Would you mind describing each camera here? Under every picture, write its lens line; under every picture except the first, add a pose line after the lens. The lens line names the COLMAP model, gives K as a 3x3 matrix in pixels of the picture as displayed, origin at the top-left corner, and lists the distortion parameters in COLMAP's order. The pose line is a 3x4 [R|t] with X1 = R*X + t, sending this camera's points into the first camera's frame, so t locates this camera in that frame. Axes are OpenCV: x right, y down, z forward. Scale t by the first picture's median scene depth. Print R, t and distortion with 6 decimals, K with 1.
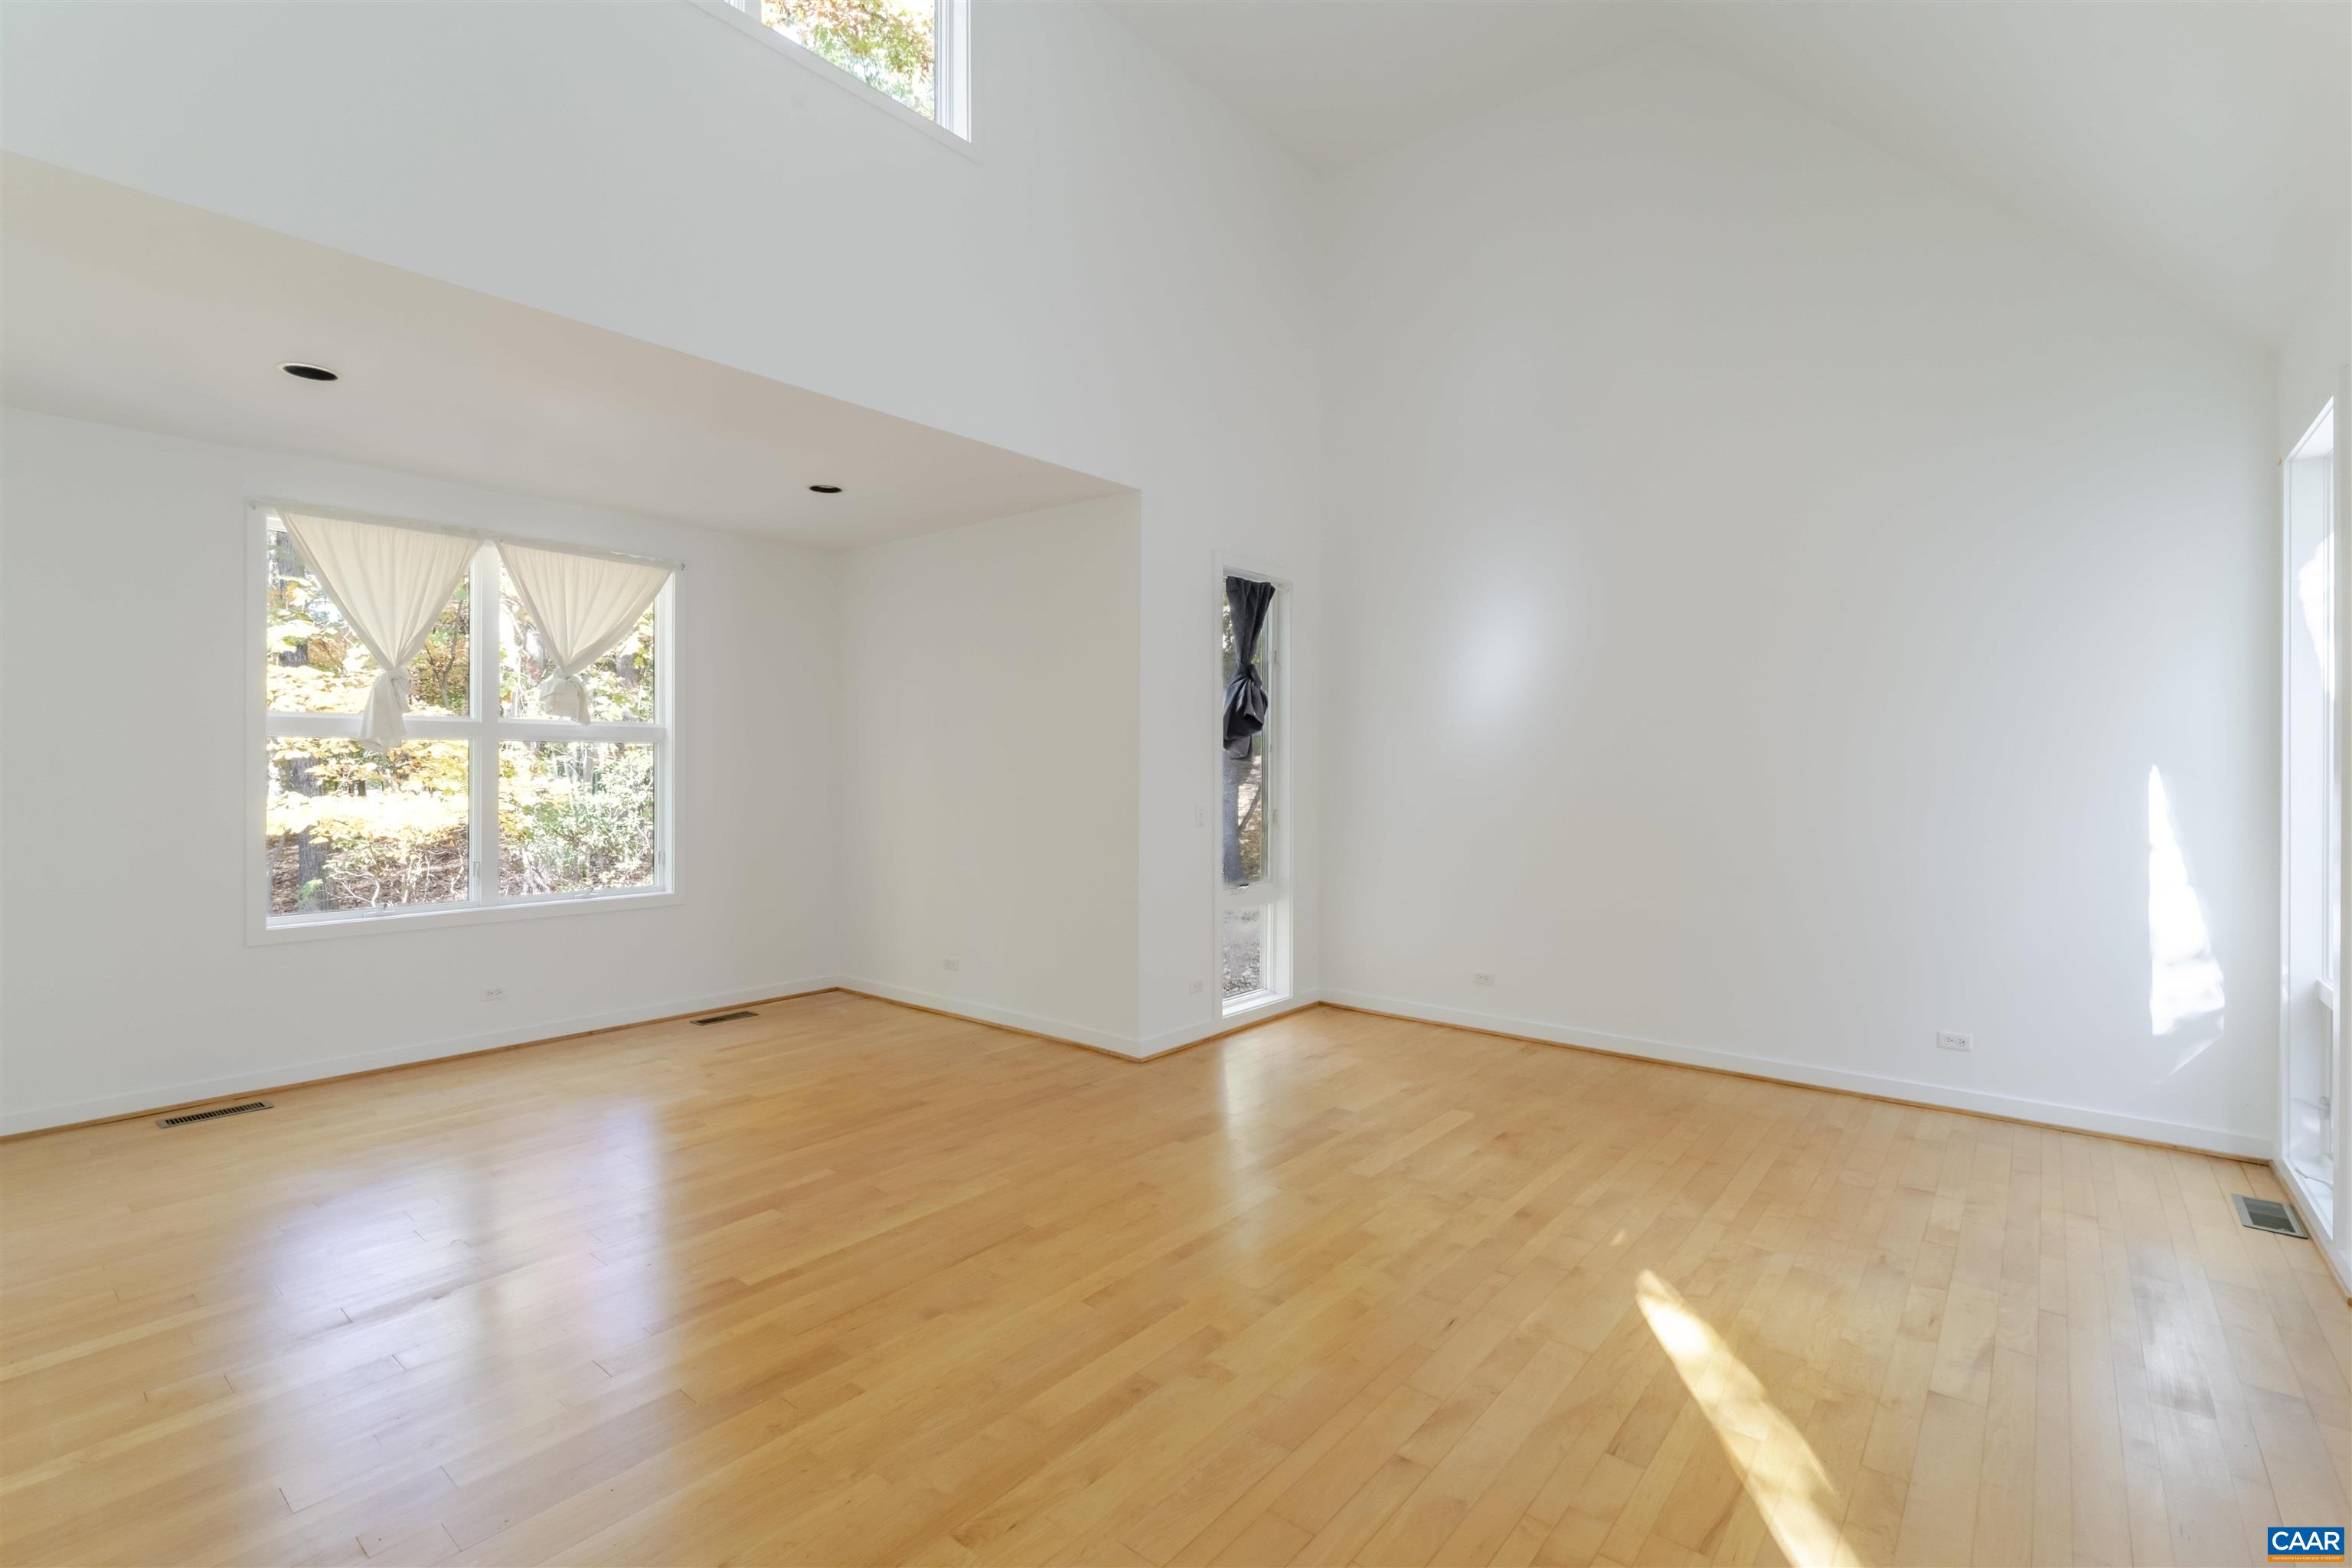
lens RADIAL K [[1087.5, 0, 1176.0], [0, 1087.5, 784.0], [0, 0, 1]] dist [-0.000488, -0.000080]
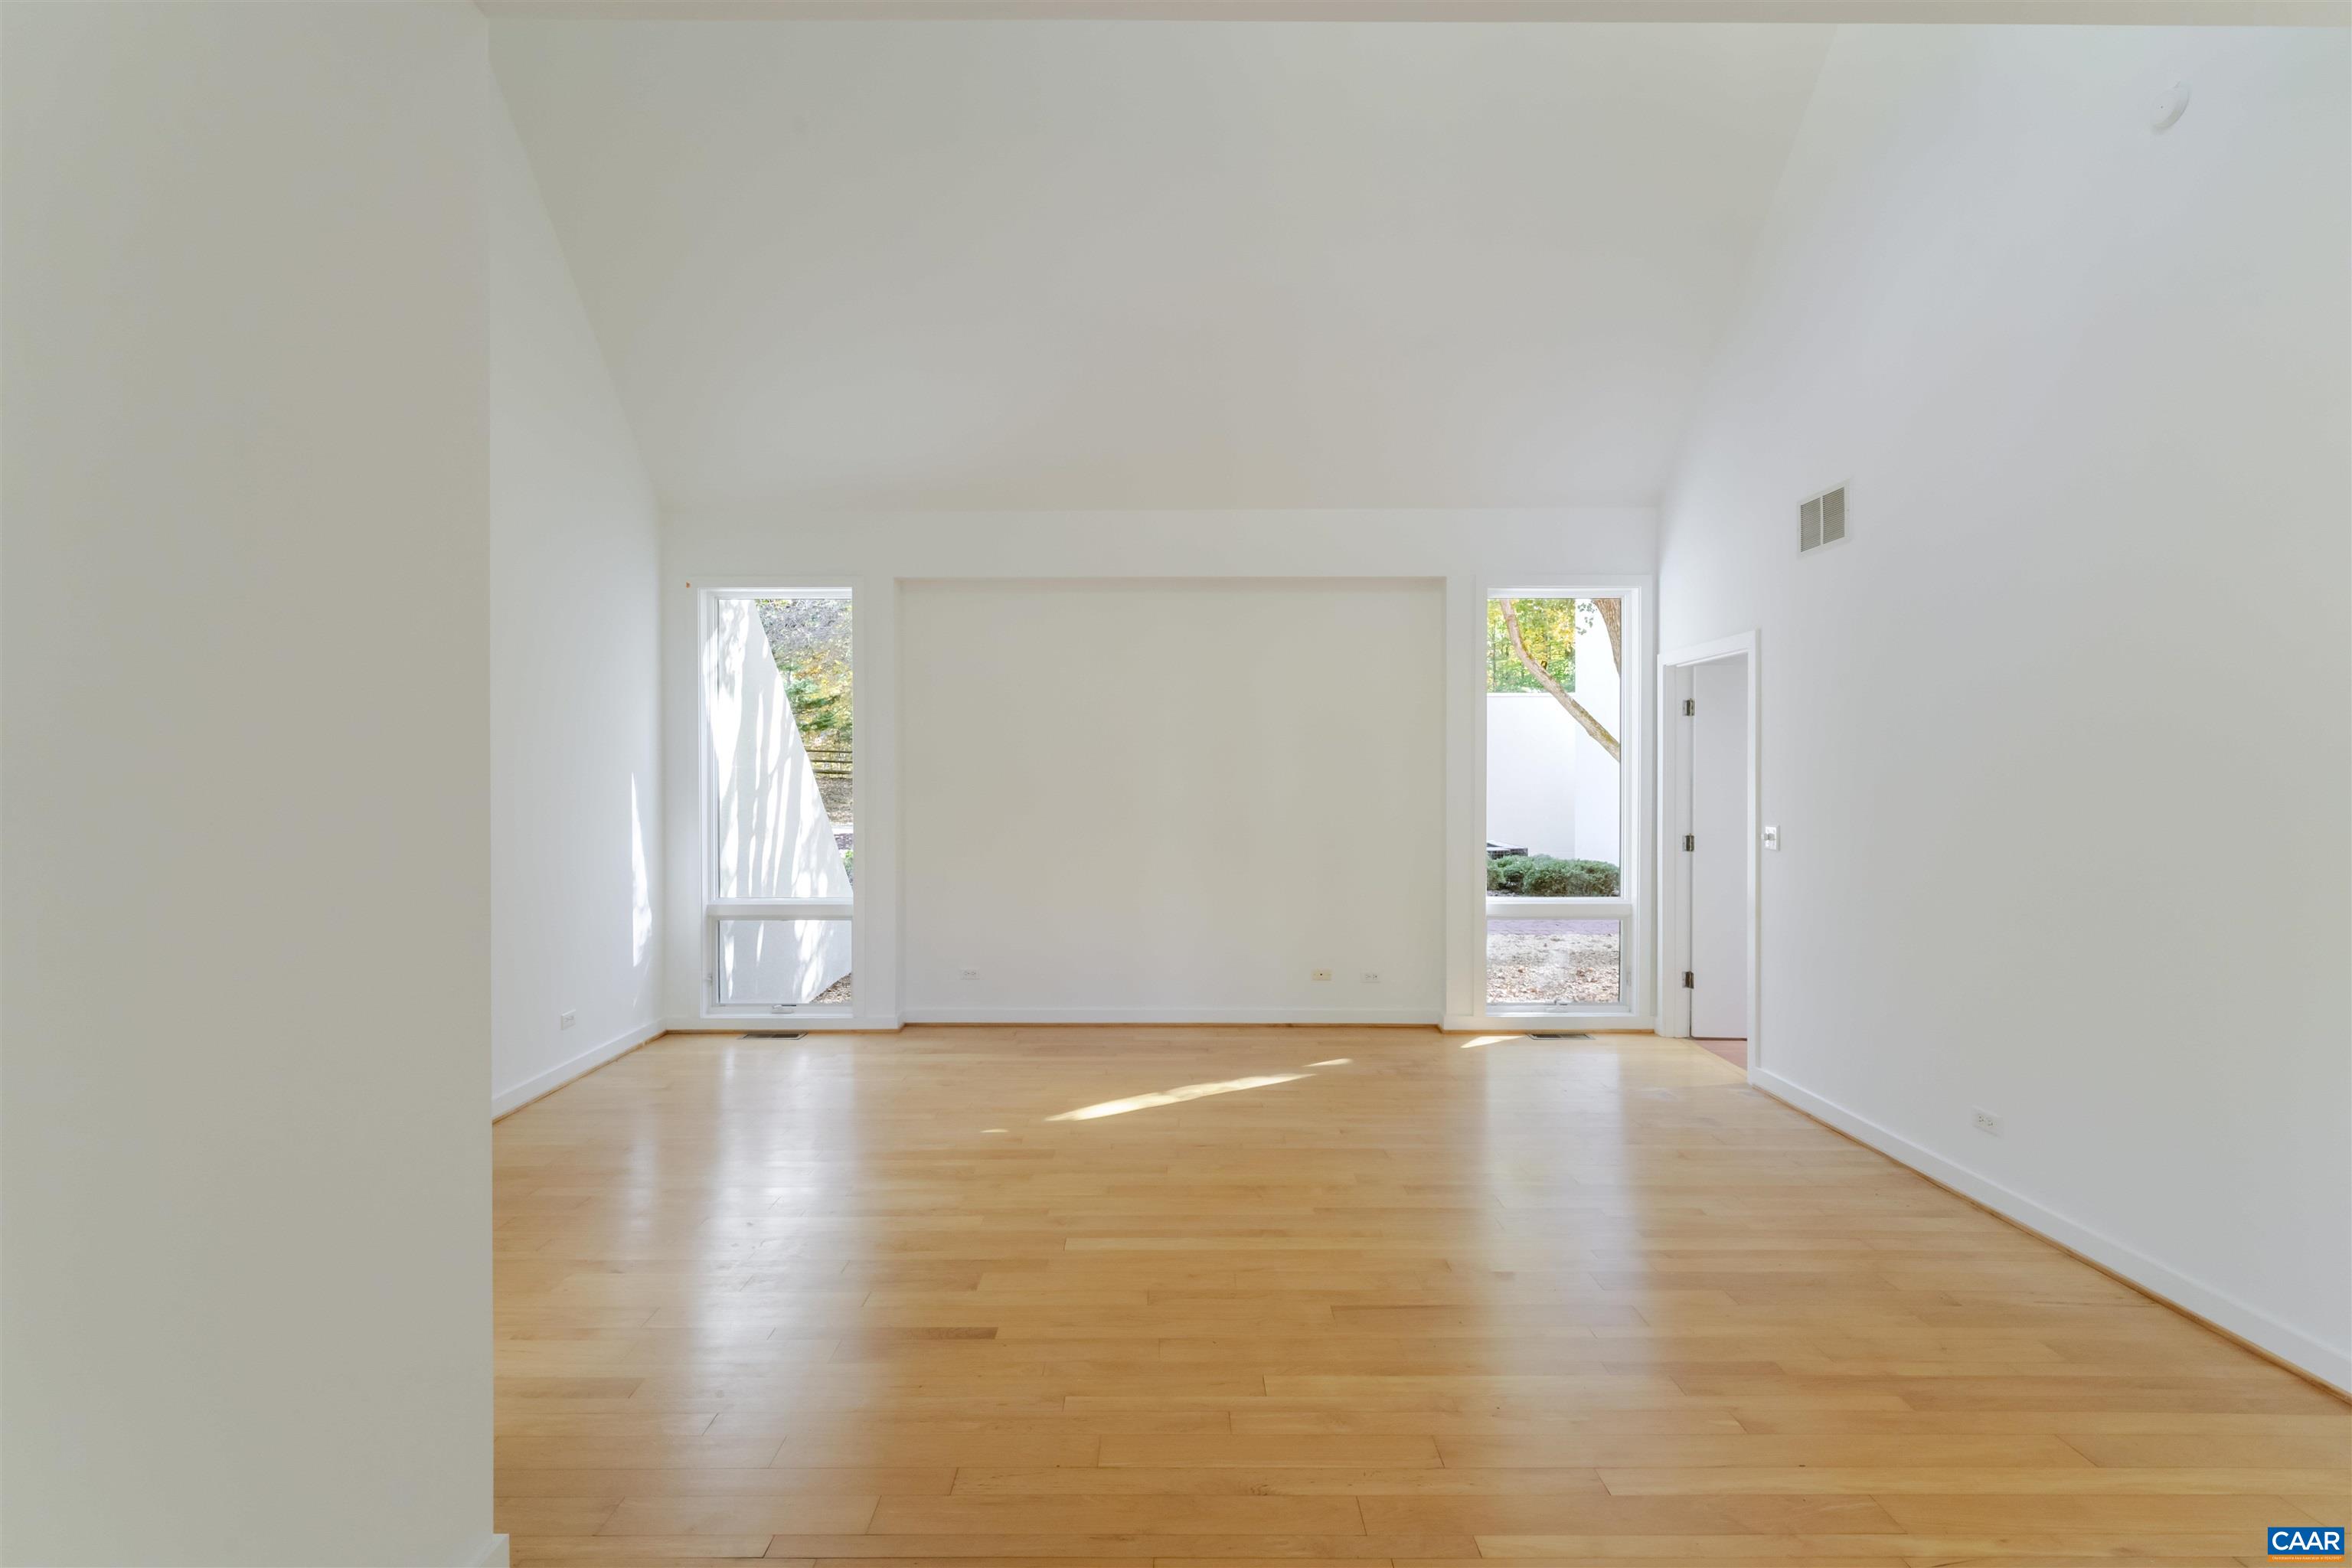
lens RADIAL K [[1087.5, 0, 1176.0], [0, 1087.5, 784.0], [0, 0, 1]] dist [-0.000488, -0.000080]
pose [[-0.656640, -0.013782, 0.754078, -0.439174], [0.005838, 0.999710, 0.023355, -0.020819], [-0.754181, 0.019738, -0.656369, 1.037271]]
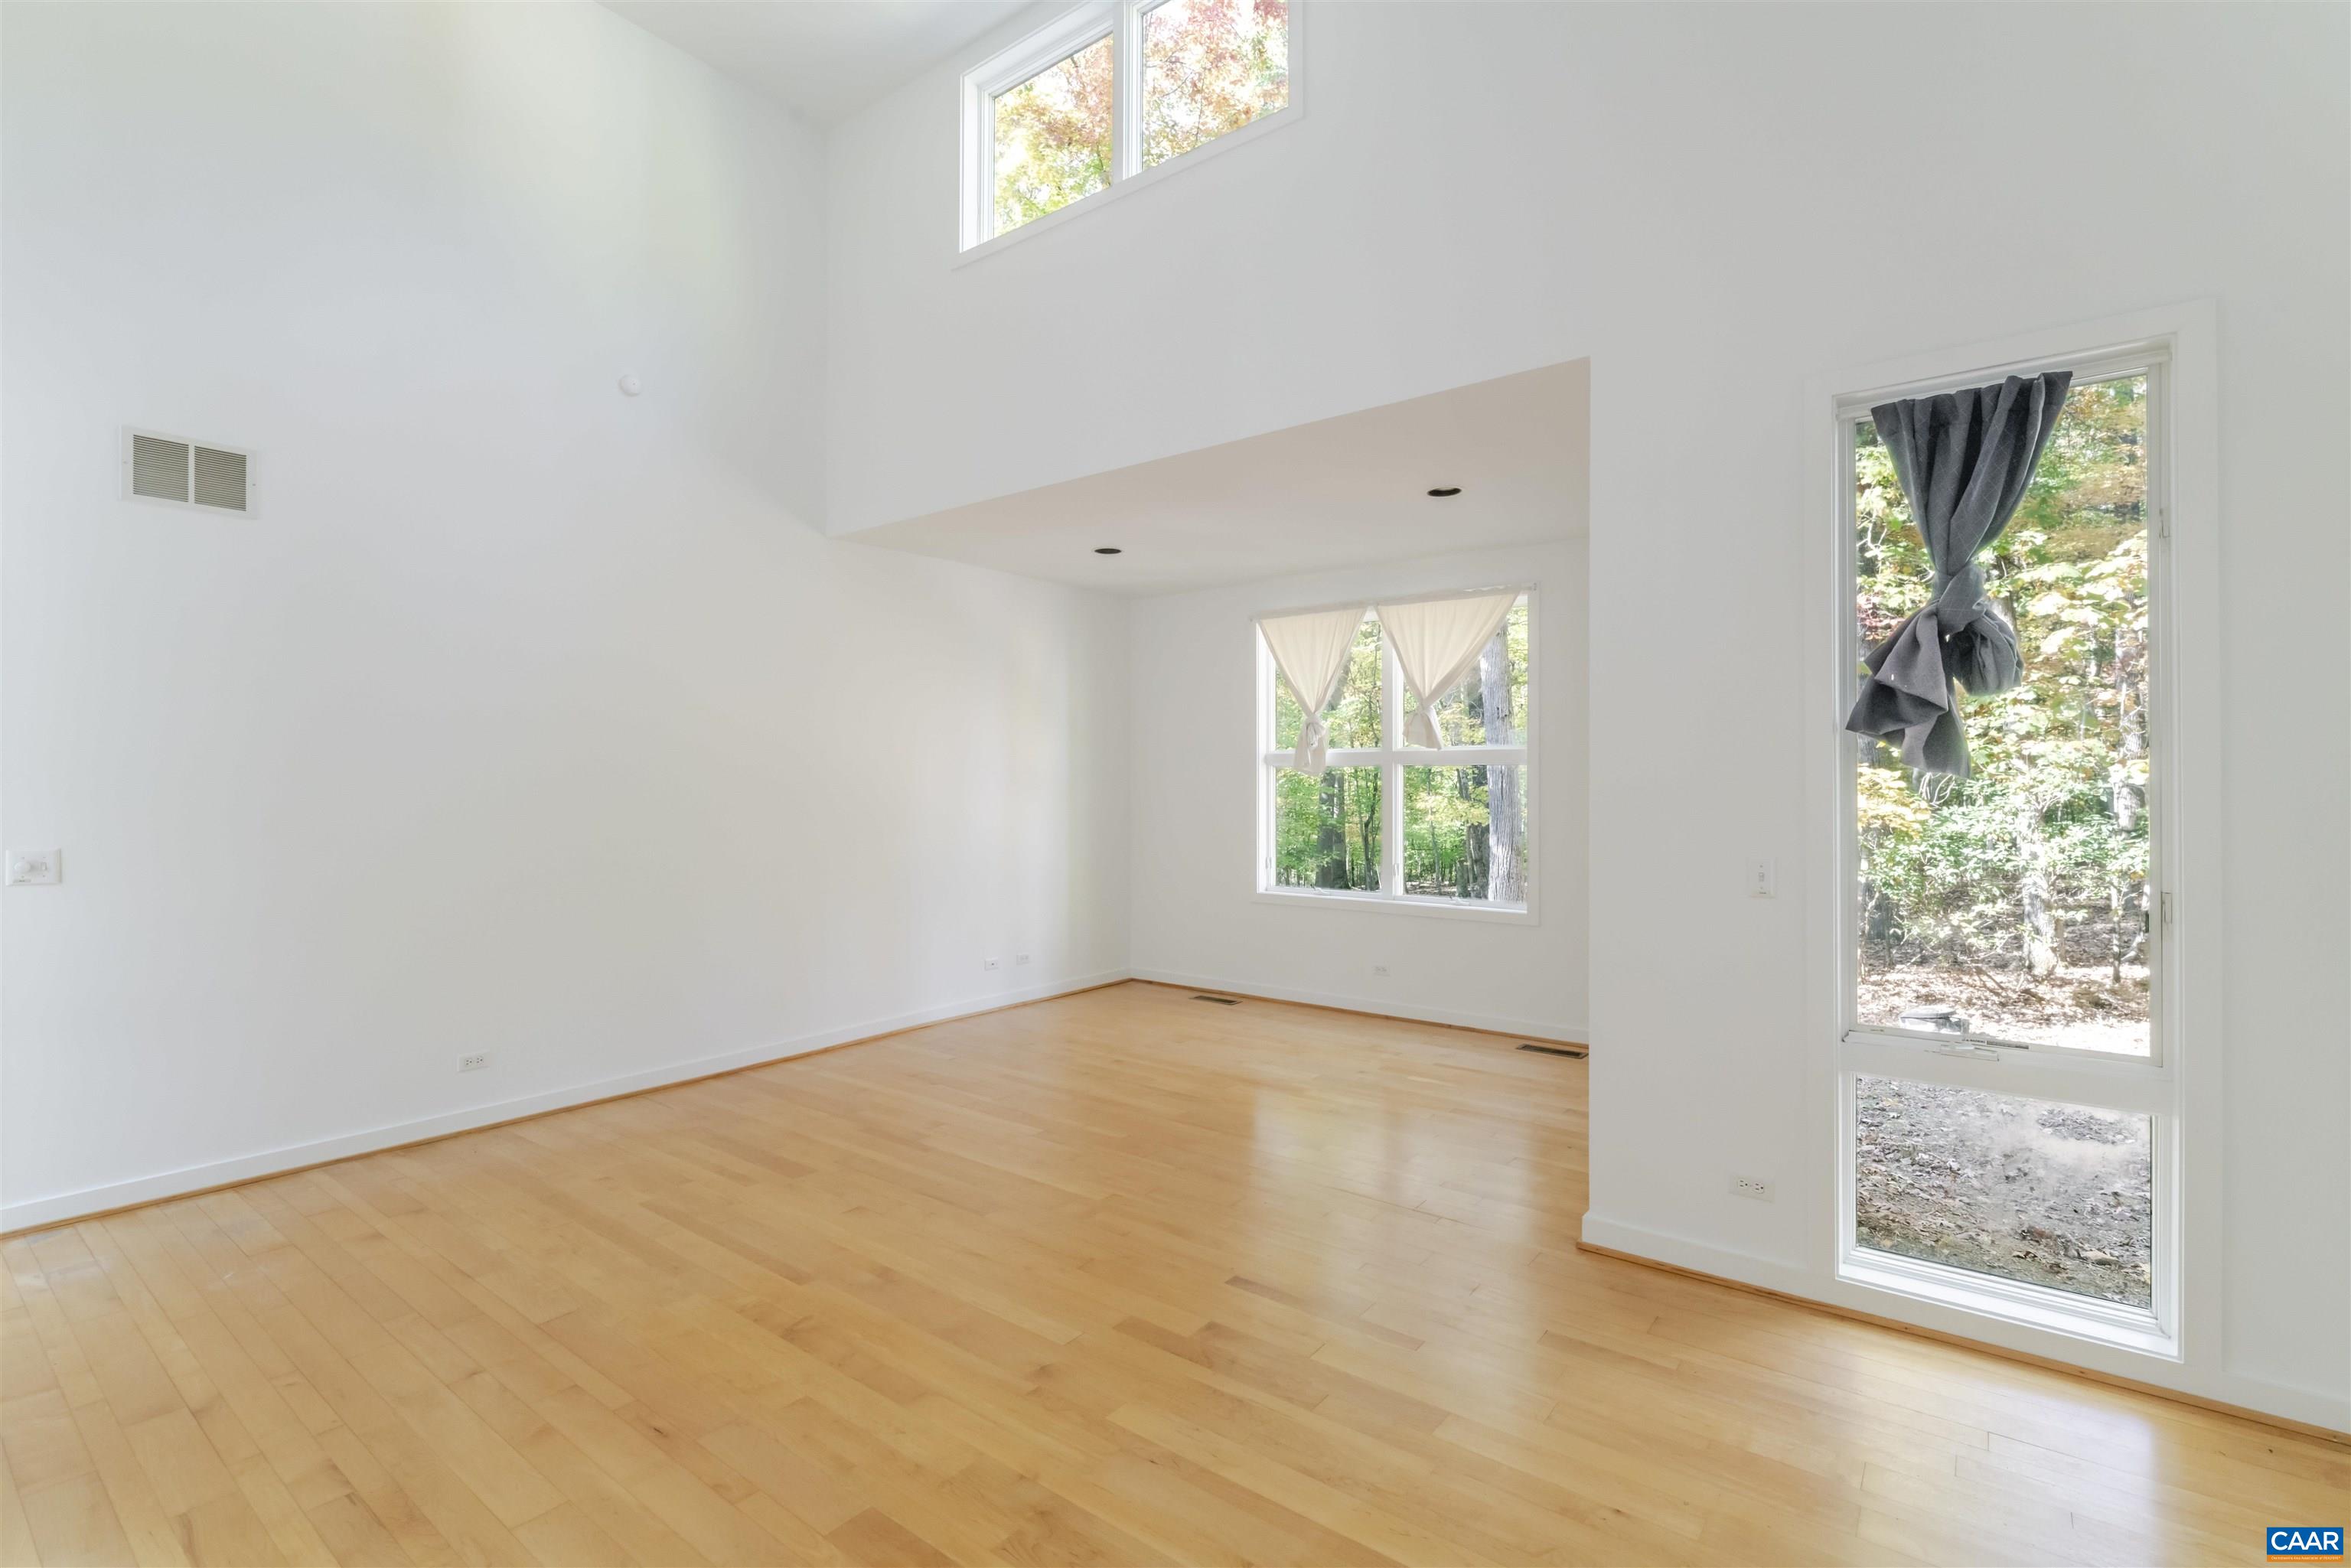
lens RADIAL K [[1038.9, 0, 1125.6], [0, 1038.9, 796.8], [0, 0, 1]] dist [0.001778, 0.000008]
pose [[0.019389, 0.008840, -0.999773, 0.557996], [-0.017240, 0.999815, 0.008506, -0.010521], [0.999663, 0.017071, 0.019538, 0.694922]]
